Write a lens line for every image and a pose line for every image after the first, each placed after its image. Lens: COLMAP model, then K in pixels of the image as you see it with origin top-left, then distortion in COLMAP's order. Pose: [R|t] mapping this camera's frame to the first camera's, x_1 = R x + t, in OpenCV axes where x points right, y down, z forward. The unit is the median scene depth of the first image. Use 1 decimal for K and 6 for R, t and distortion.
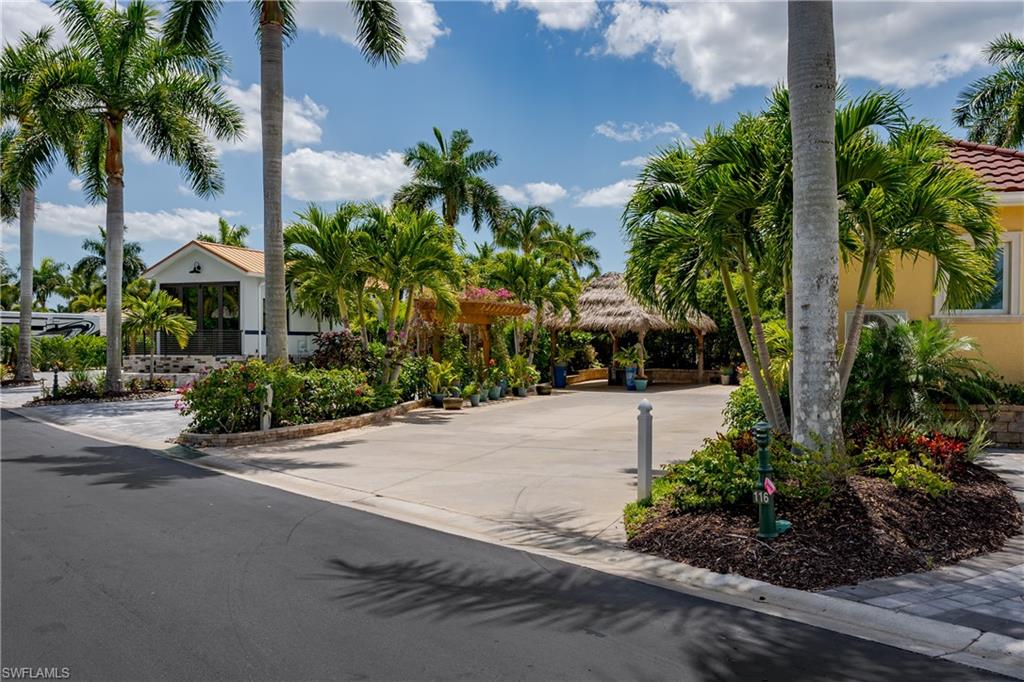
lens RADIAL K [[893.4, 0, 514.0], [0, 893.4, 363.6], [0, 0, 1]] dist [0.003345, 0.000311]
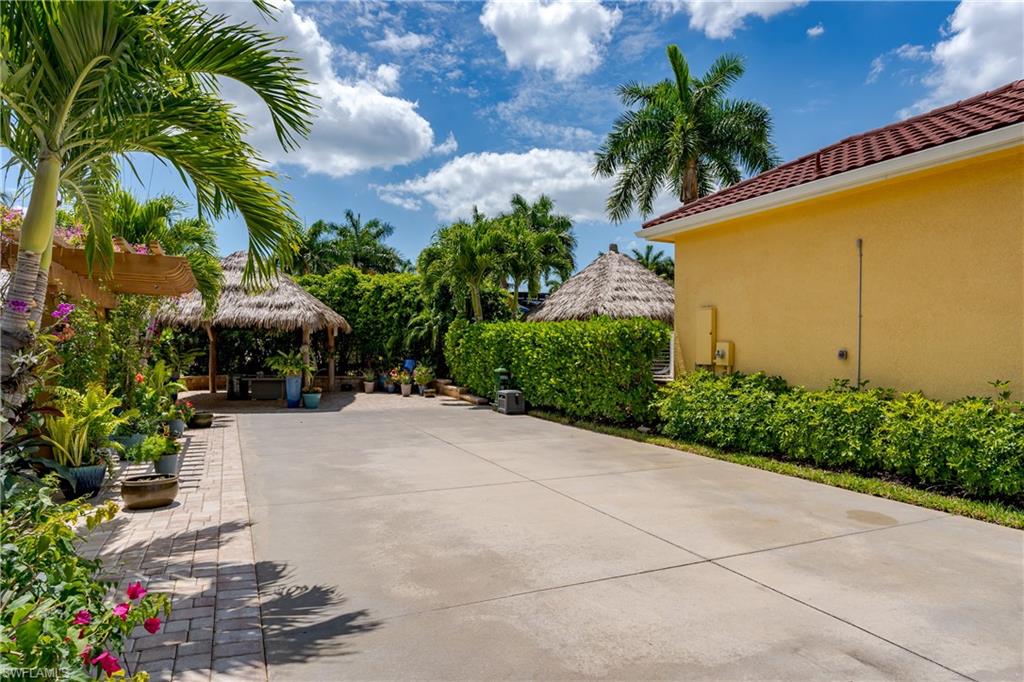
lens RADIAL K [[627.7, 0, 529.6], [0, 627.7, 347.9], [0, 0, 1]] dist [0.003707, 0.002080]
pose [[0.696214, 0.002872, 0.717828, -0.110554], [0.012335, 0.999796, -0.015964, -0.009602], [-0.717728, 0.019969, 0.696037, 0.488061]]
